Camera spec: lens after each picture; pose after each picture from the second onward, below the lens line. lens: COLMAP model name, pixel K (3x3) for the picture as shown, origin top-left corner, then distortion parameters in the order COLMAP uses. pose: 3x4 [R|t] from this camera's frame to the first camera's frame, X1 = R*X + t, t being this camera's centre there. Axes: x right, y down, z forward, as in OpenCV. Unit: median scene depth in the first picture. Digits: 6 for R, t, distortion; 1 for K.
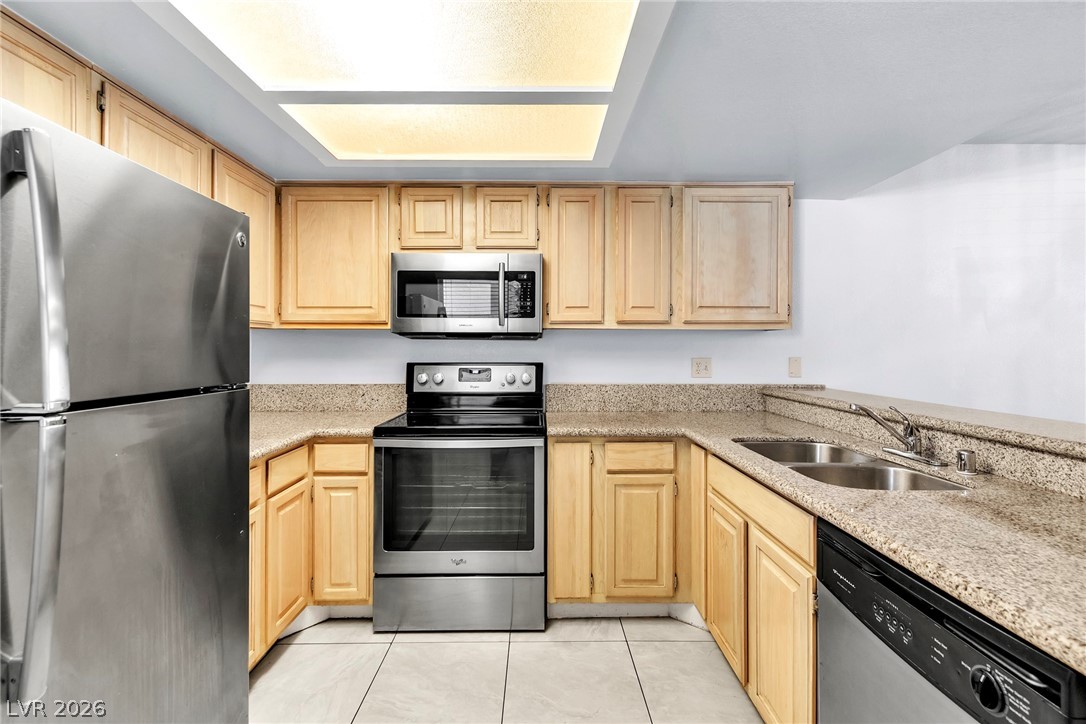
lens RADIAL K [[497.6, 0, 546.6], [0, 497.6, 340.9], [0, 0, 1]] dist [0.001823, -0.000889]
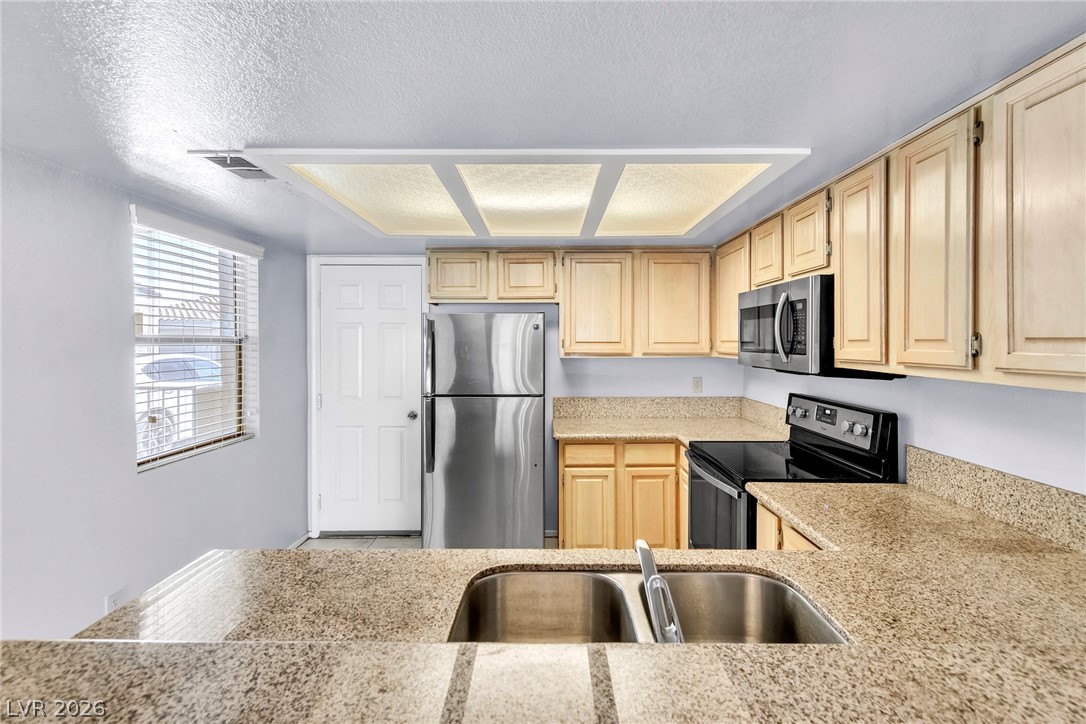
lens RADIAL K [[482.7, 0, 557.6], [0, 482.7, 345.0], [0, 0, 1]] dist [0.003300, -0.001058]
pose [[0.008149, 0.007020, -0.999942, 0.762133], [0.014160, 0.999874, 0.007135, -0.073684], [0.999867, -0.014217, 0.008049, 0.572625]]
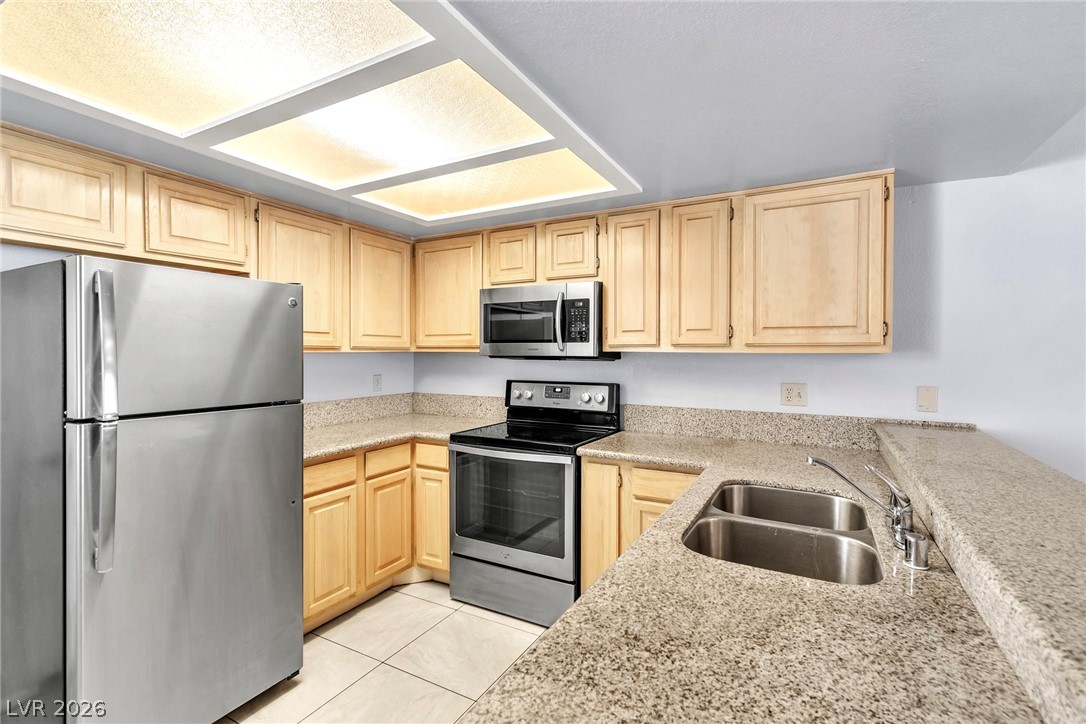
lens RADIAL K [[482.7, 0, 557.5], [0, 482.7, 351.0], [0, 0, 1]] dist [0.003300, -0.001058]
pose [[0.880080, 0.000354, -0.474825, 0.399499], [0.004302, 0.999953, 0.008719, -0.036806], [0.474805, -0.009716, 0.880037, 0.060637]]
